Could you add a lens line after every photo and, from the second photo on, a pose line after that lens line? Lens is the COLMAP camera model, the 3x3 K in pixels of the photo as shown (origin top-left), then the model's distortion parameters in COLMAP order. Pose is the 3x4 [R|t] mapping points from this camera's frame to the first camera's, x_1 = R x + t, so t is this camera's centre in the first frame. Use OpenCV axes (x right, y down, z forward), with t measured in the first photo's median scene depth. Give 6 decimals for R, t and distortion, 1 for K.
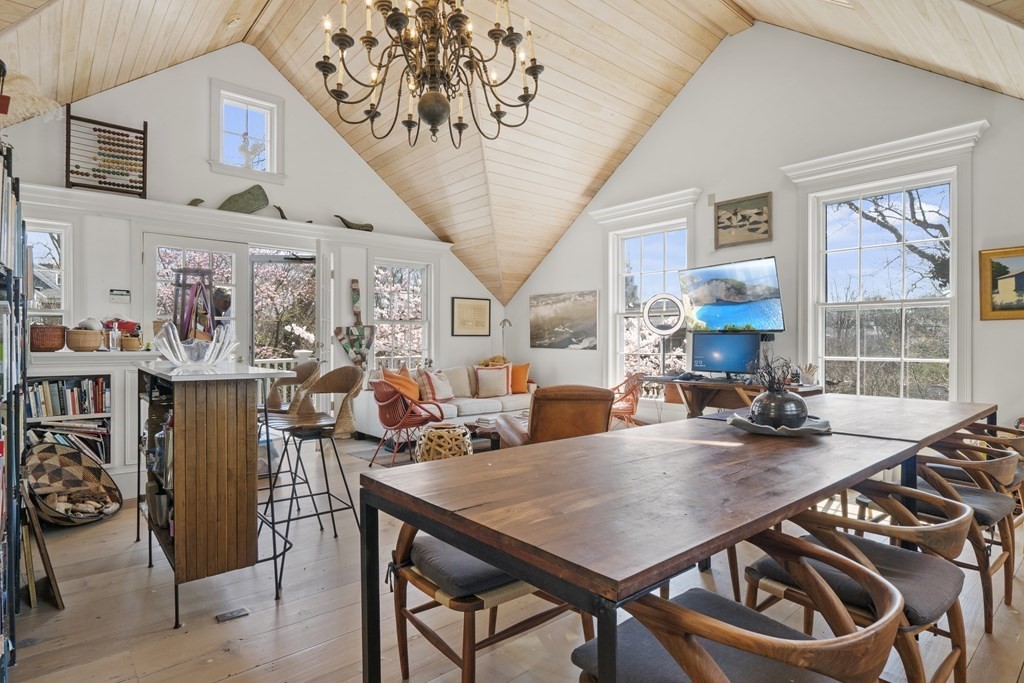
lens RADIAL K [[515.3, 0, 512.0], [0, 515.3, 341.5], [0, 0, 1]] dist [-0.021085, -0.000256]
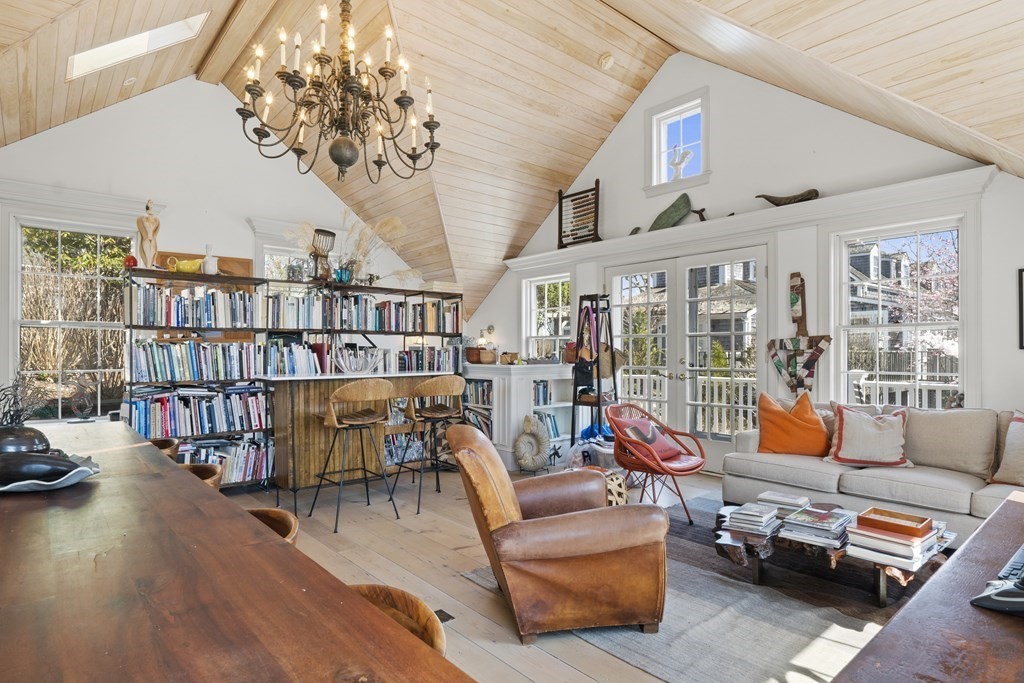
lens RADIAL K [[557.8, 0, 510.9], [0, 557.8, 351.5], [0, 0, 1]] dist [-0.001491, 0.000091]
pose [[-0.020011, 0.004108, -0.999791, 0.555353], [0.001069, 0.999991, 0.004087, -0.014977], [0.999799, -0.000987, -0.020015, 0.699455]]
